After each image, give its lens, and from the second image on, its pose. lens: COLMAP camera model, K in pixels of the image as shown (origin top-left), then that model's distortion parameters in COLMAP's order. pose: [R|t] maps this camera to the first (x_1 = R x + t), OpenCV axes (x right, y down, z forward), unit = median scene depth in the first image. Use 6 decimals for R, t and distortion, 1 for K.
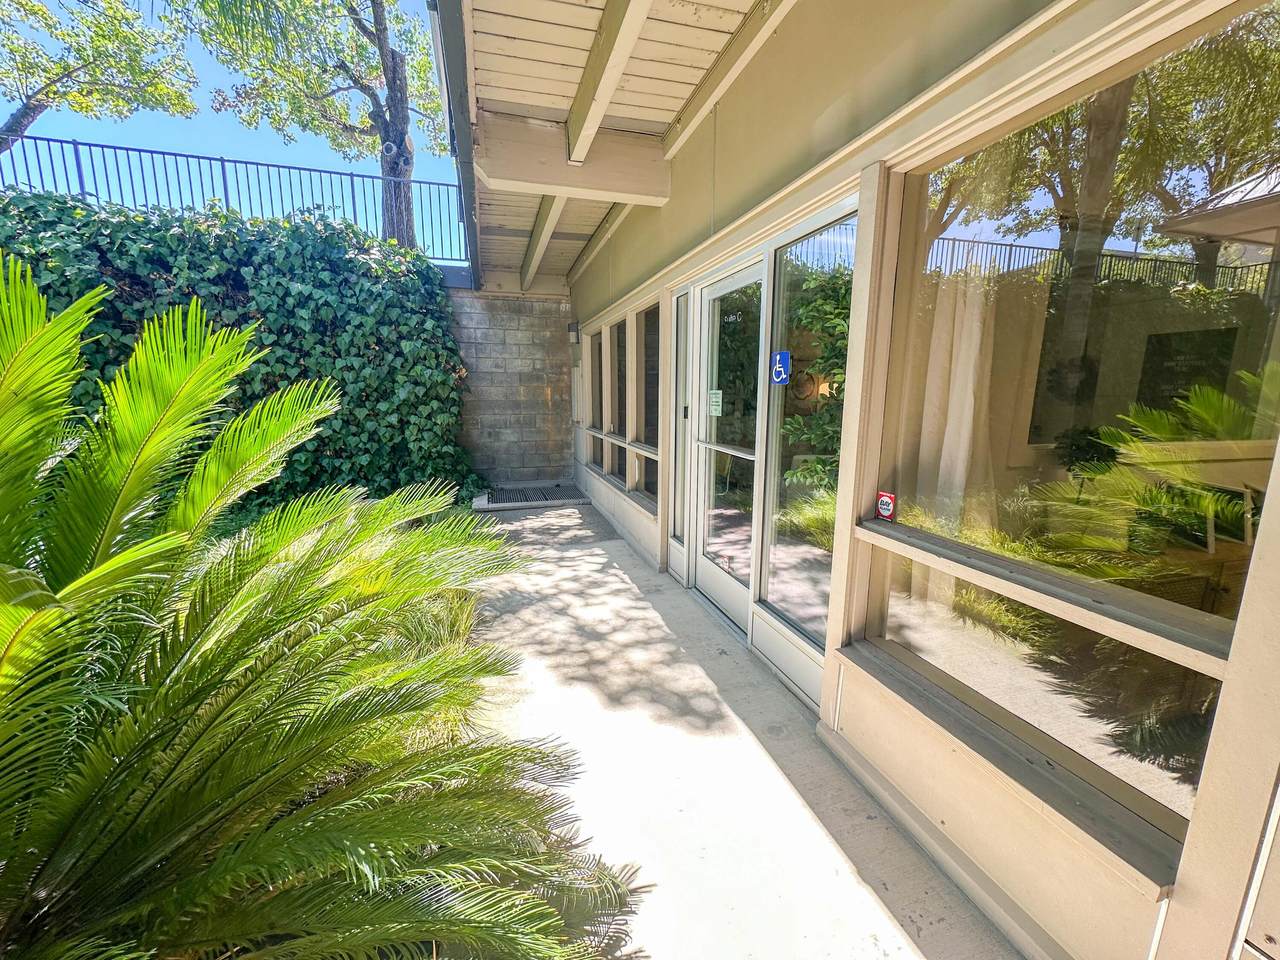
lens RADIAL K [[508.8, 0, 645.2], [0, 508.8, 479.9], [0, 0, 1]] dist [-0.010712, 0.000192]
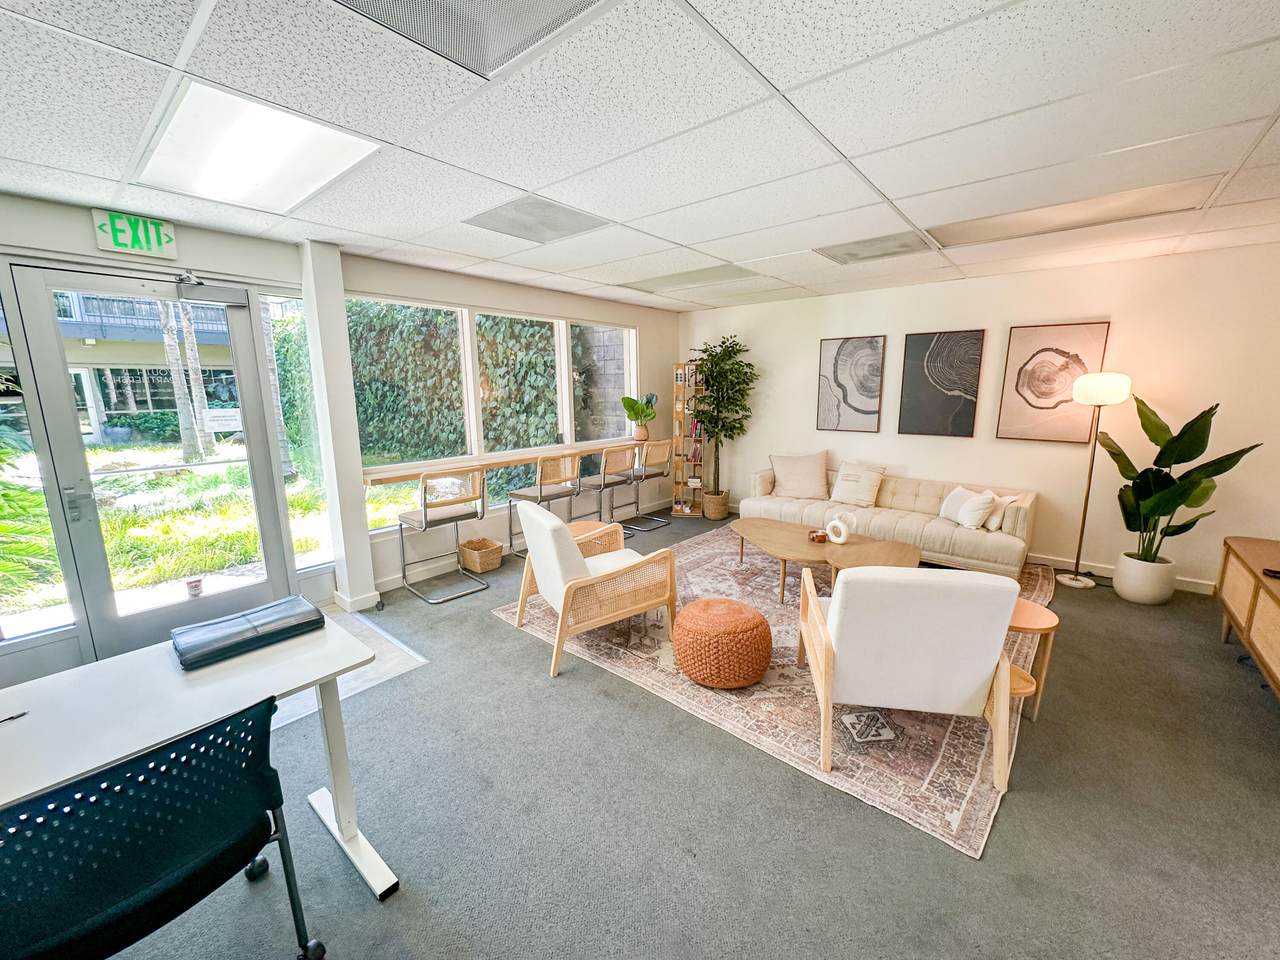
lens RADIAL K [[508.8, 0, 640.2], [0, 508.8, 480.7], [0, 0, 1]] dist [-0.010712, 0.000192]
pose [[0.537421, 0.142705, -0.831152, 0.718873], [-0.131849, 0.987677, 0.084326, -0.115610], [0.832943, 0.064268, 0.549614, 0.614812]]
